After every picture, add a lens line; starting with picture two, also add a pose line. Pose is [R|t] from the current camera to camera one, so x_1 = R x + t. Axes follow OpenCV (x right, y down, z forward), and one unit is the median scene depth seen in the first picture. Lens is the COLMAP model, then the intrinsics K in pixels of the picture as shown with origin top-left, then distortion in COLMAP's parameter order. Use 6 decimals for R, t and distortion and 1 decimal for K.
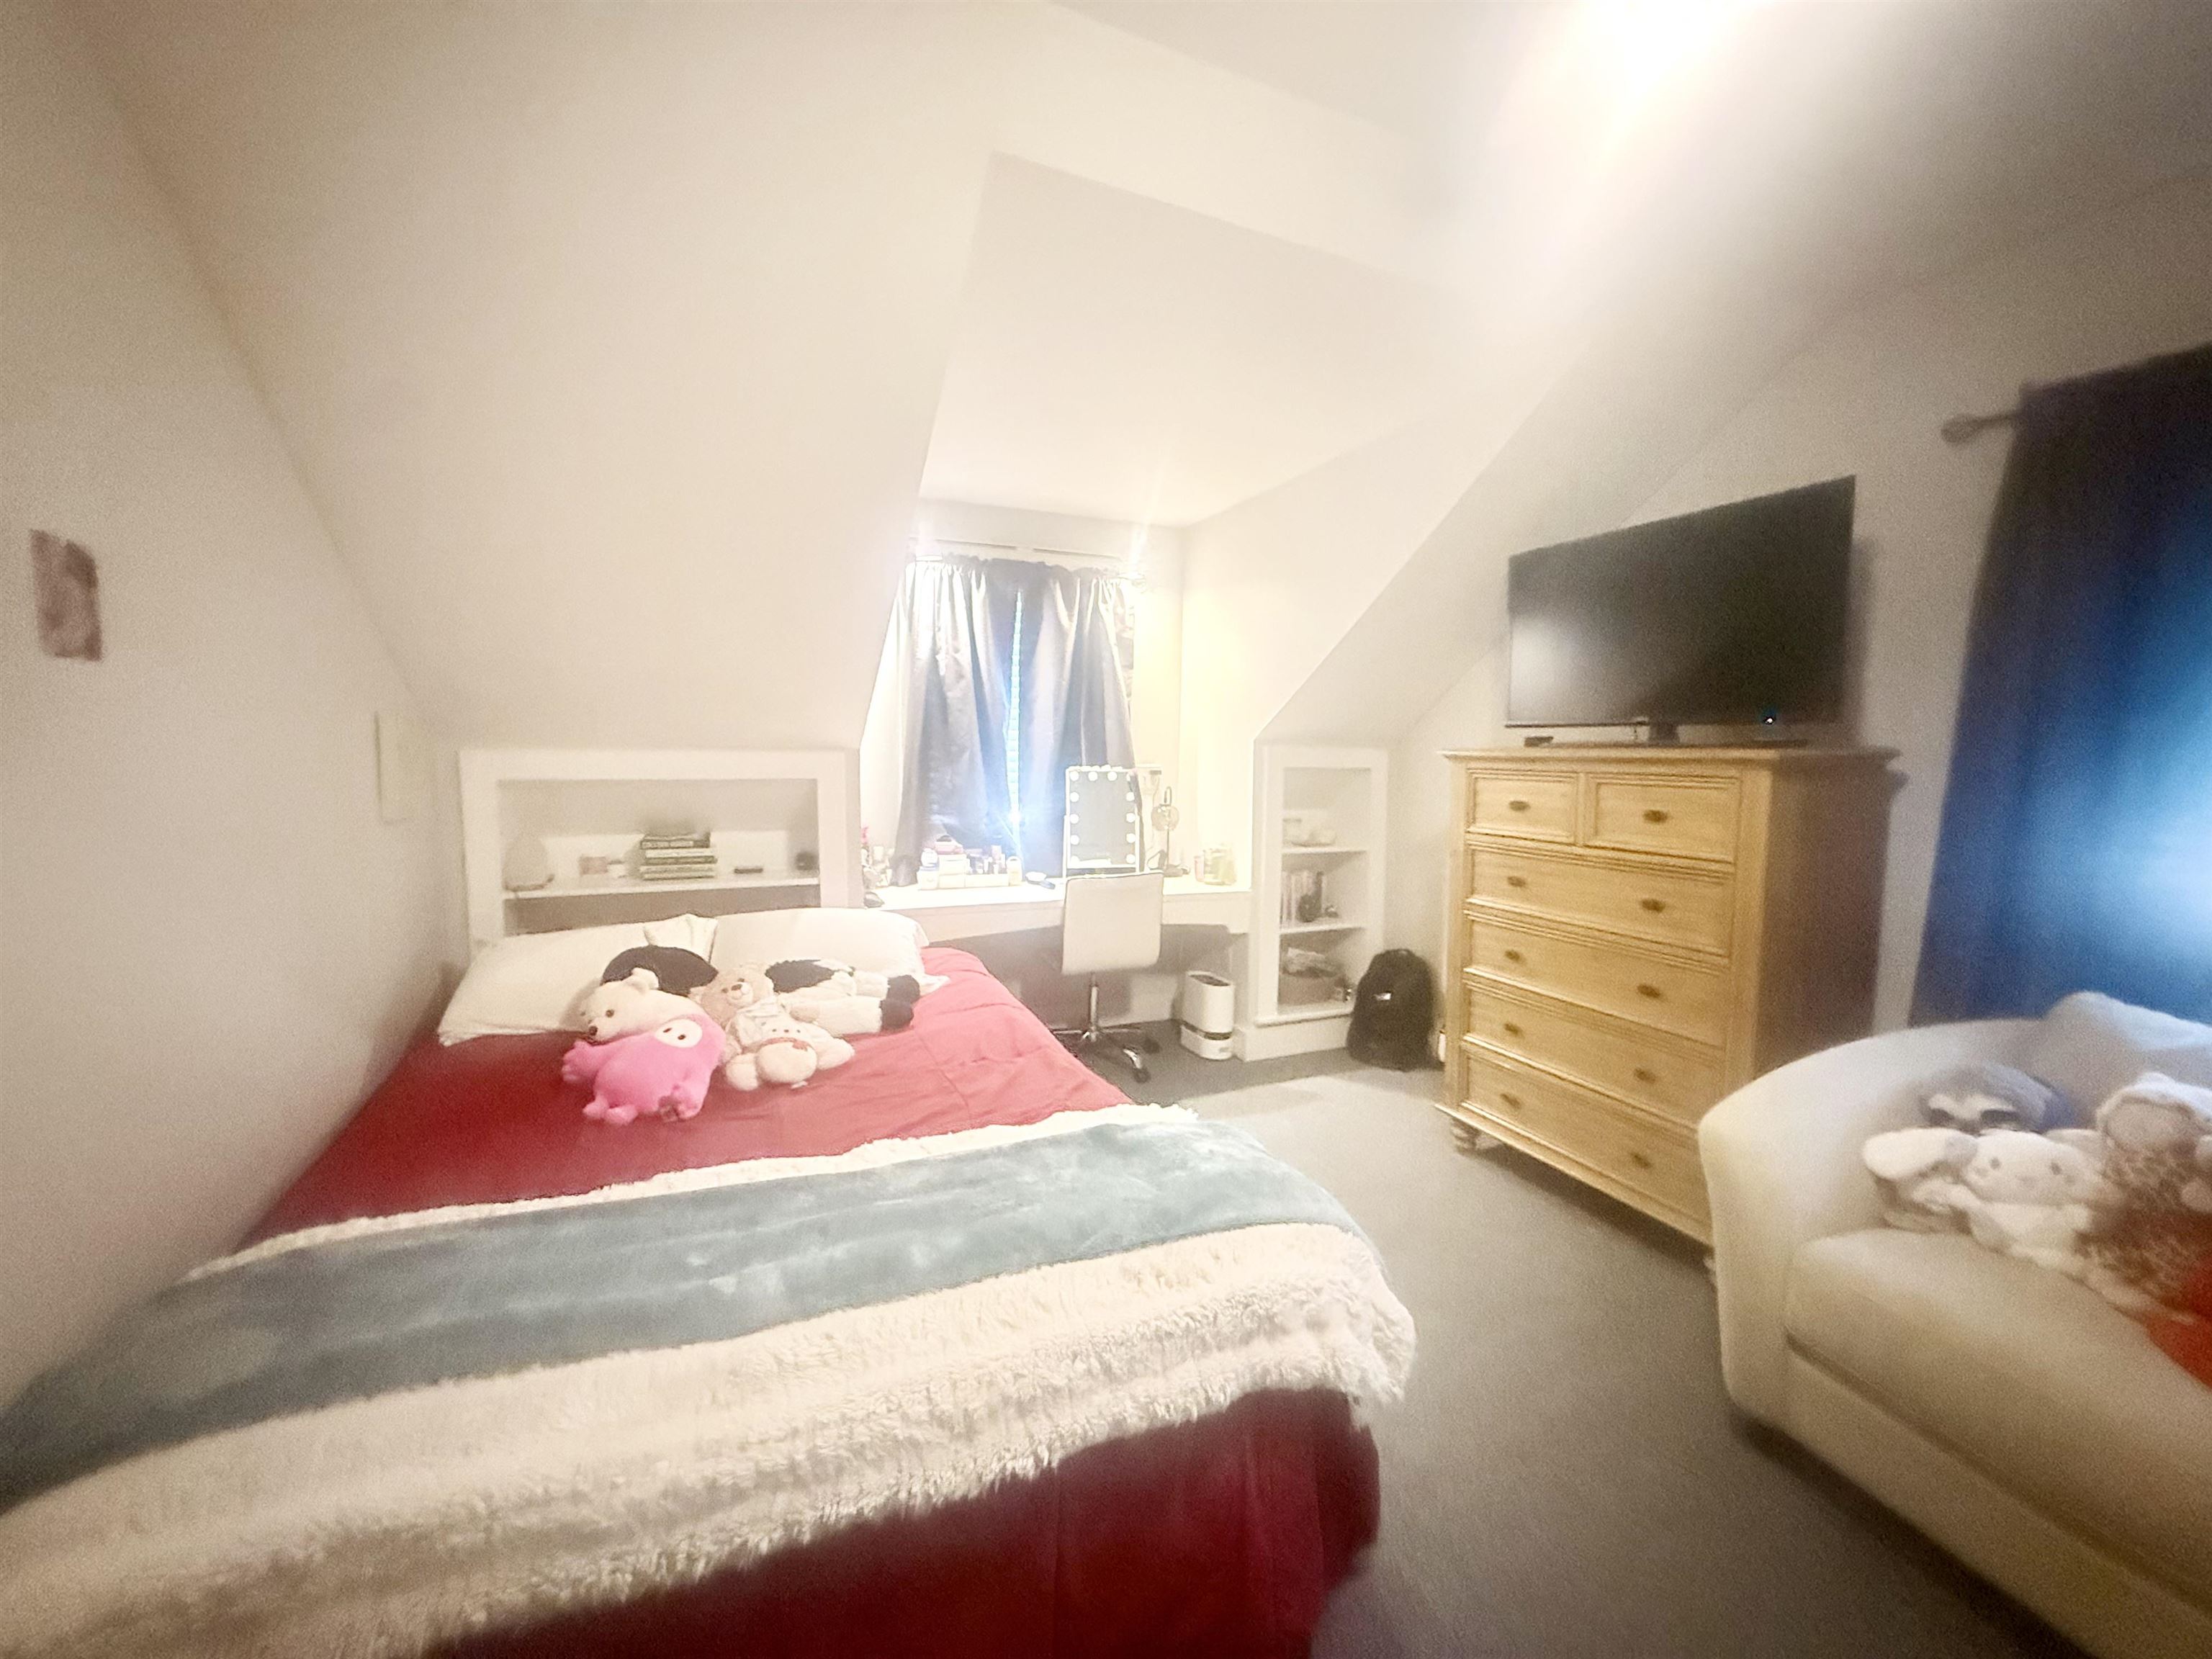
lens RADIAL K [[883.8, 0, 1089.9], [0, 883.8, 834.5], [0, 0, 1]] dist [0.000123, 0.000210]
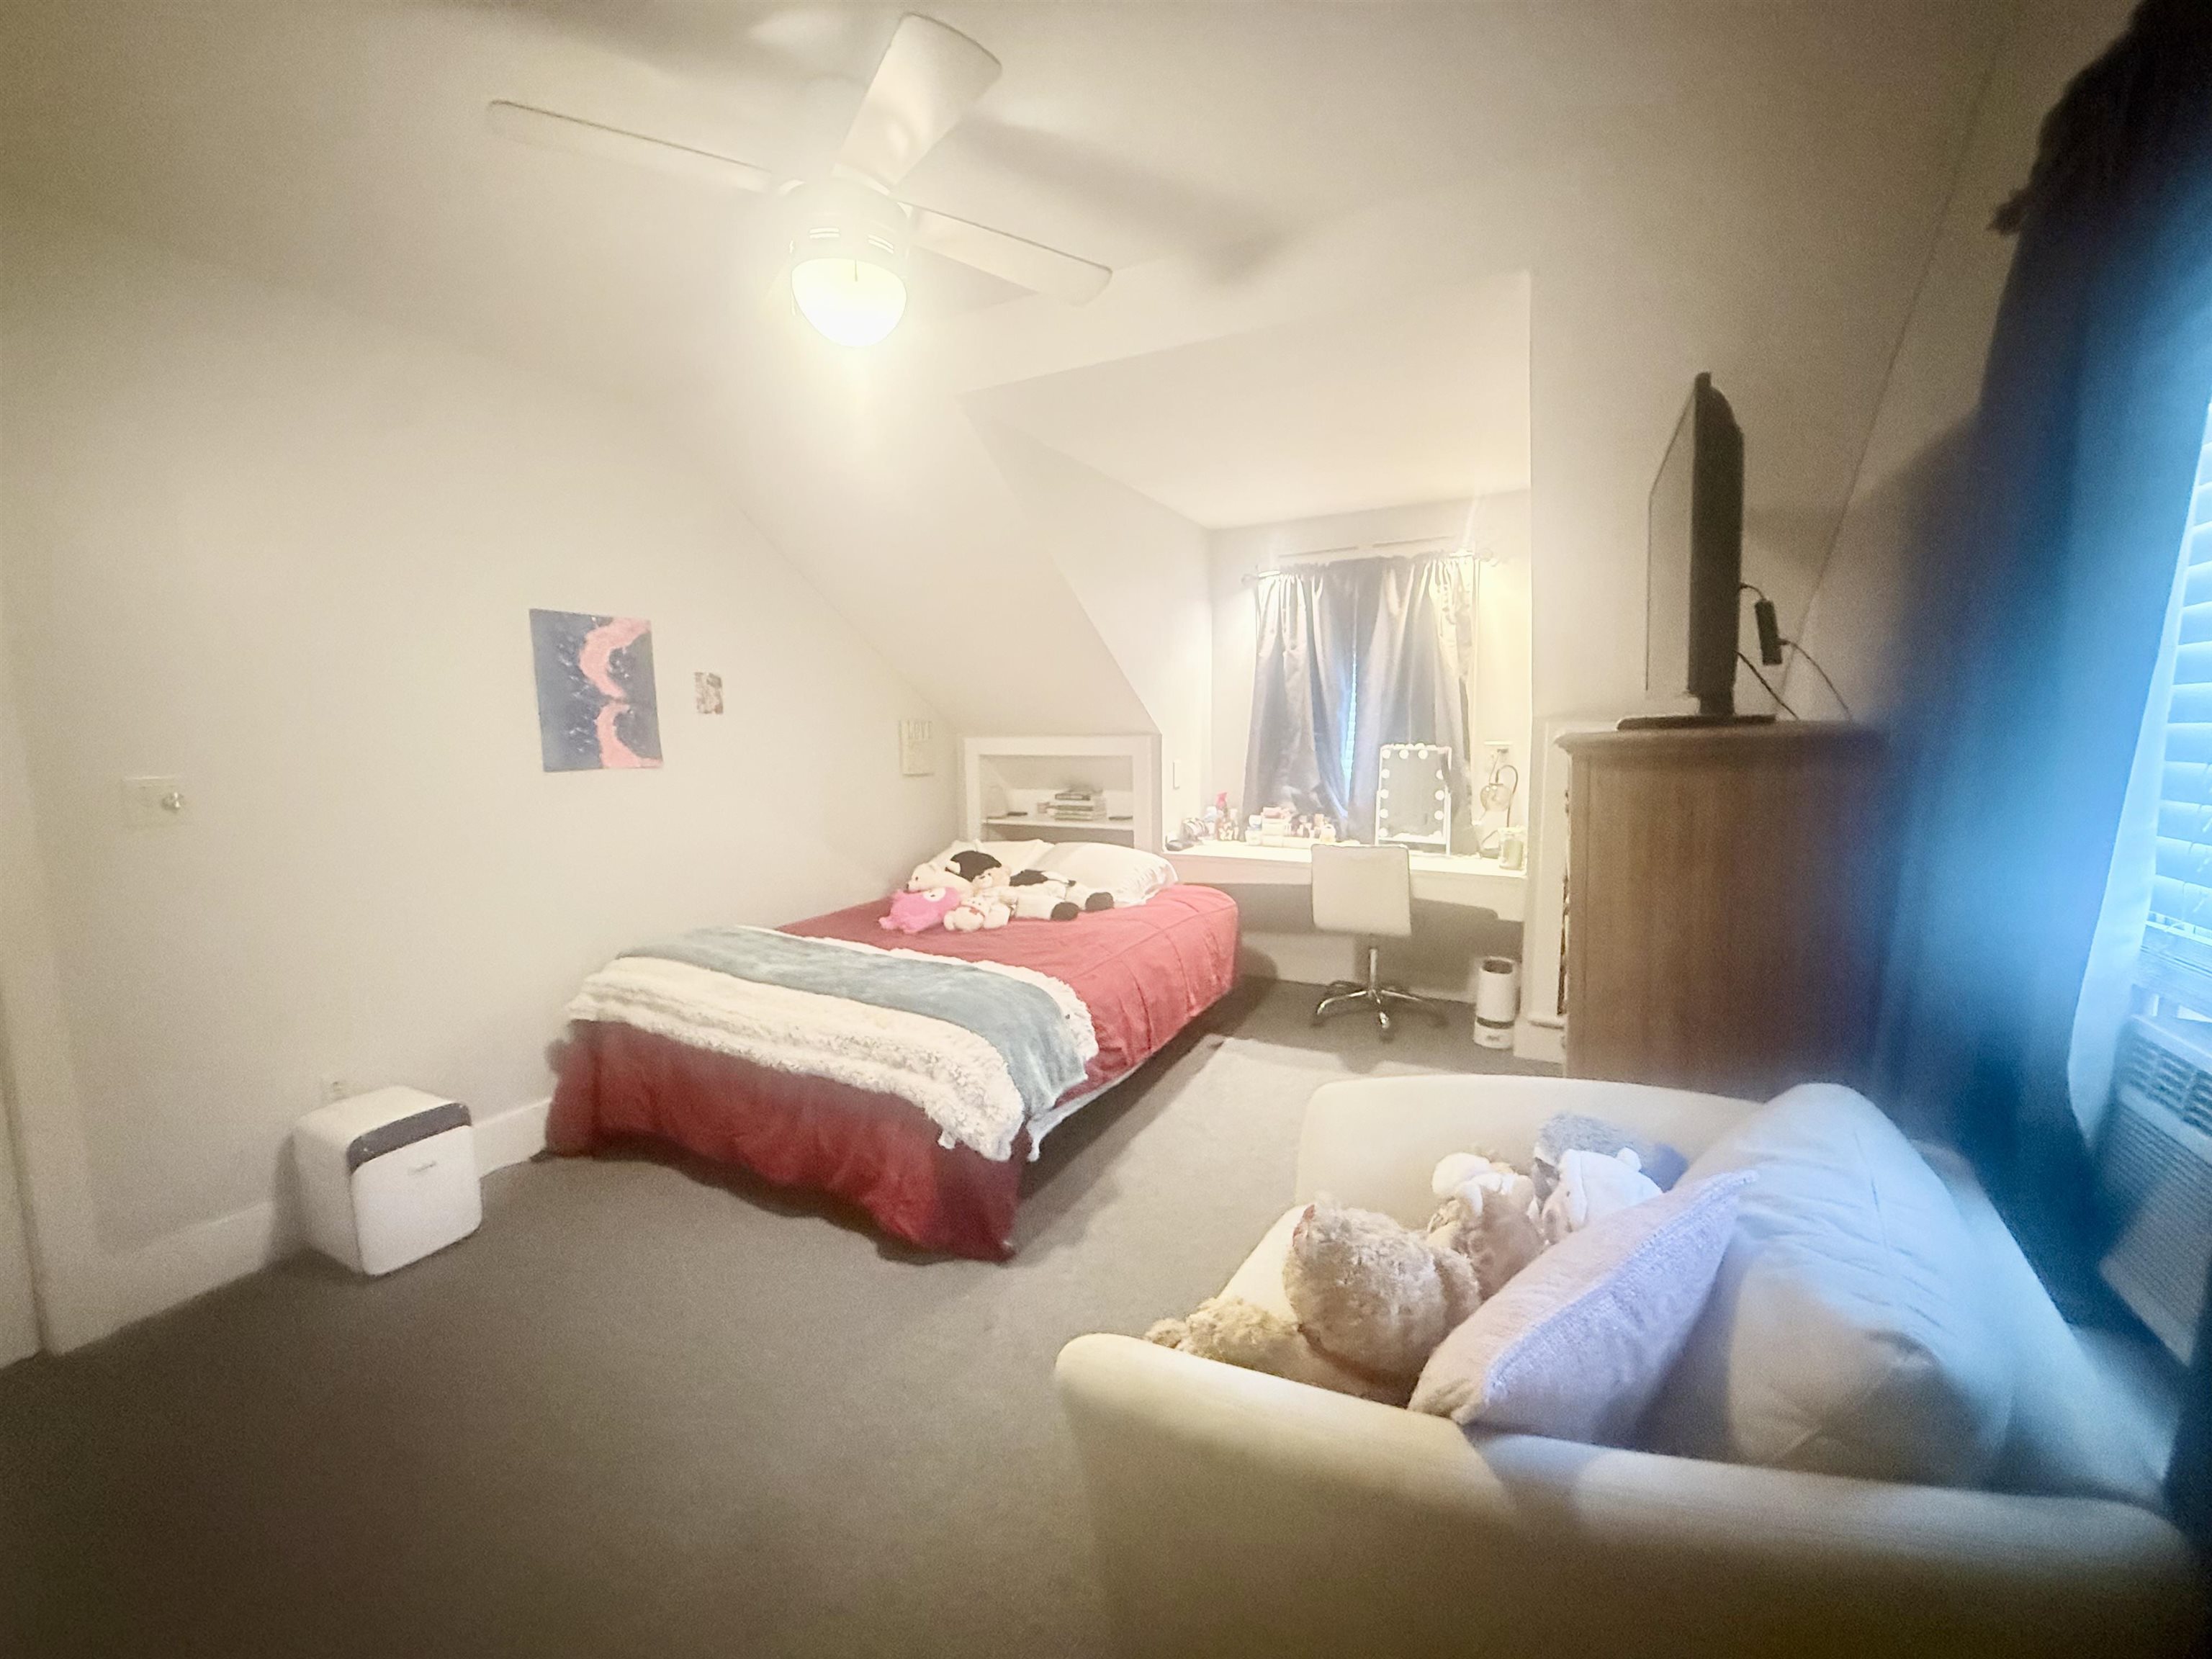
lens RADIAL K [[883.8, 0, 1101.8], [0, 883.8, 830.5], [0, 0, 1]] dist [0.000123, 0.000210]
pose [[0.630164, 0.074263, -0.772903, 0.604153], [-0.052477, 0.997213, 0.053030, -0.012319], [0.774687, 0.007142, 0.632305, 0.053364]]
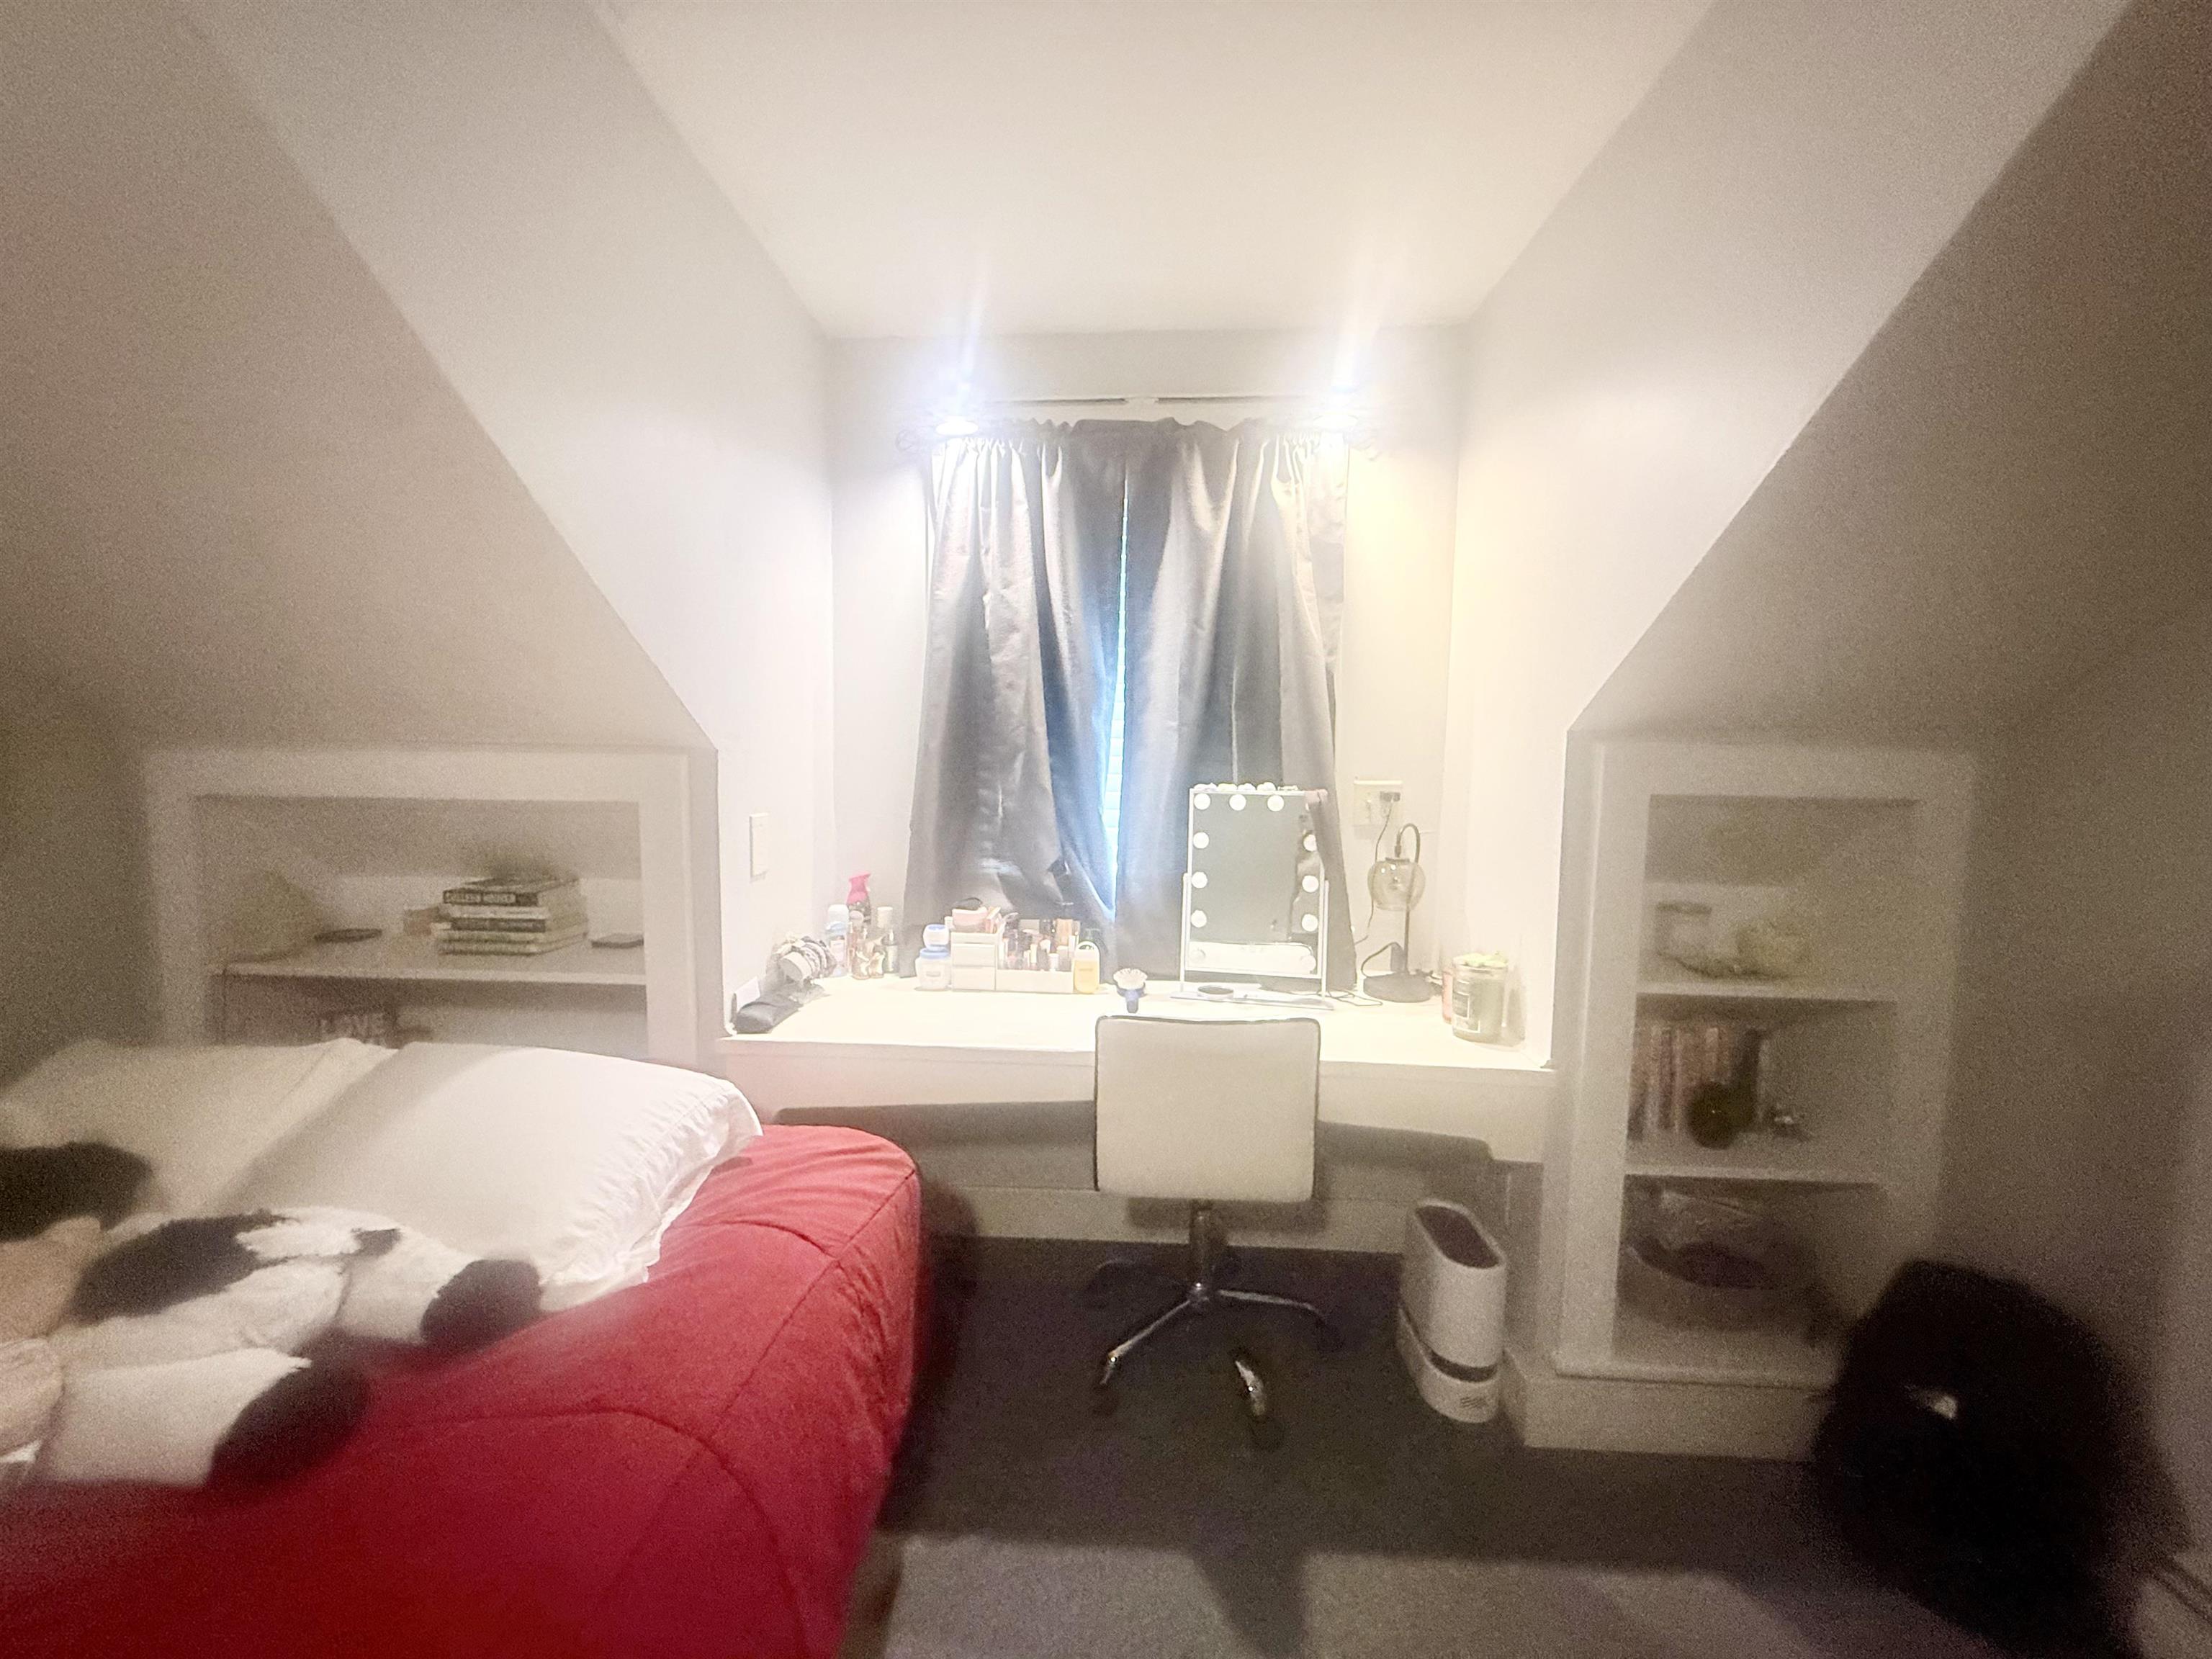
lens RADIAL K [[883.8, 0, 1104.9], [0, 883.8, 828.1], [0, 0, 1]] dist [0.000123, 0.000210]
pose [[0.904894, 0.037817, -0.423953, 0.159113], [-0.044472, 0.998994, -0.005810, -0.044332], [0.423306, 0.024111, 0.905666, 0.486785]]
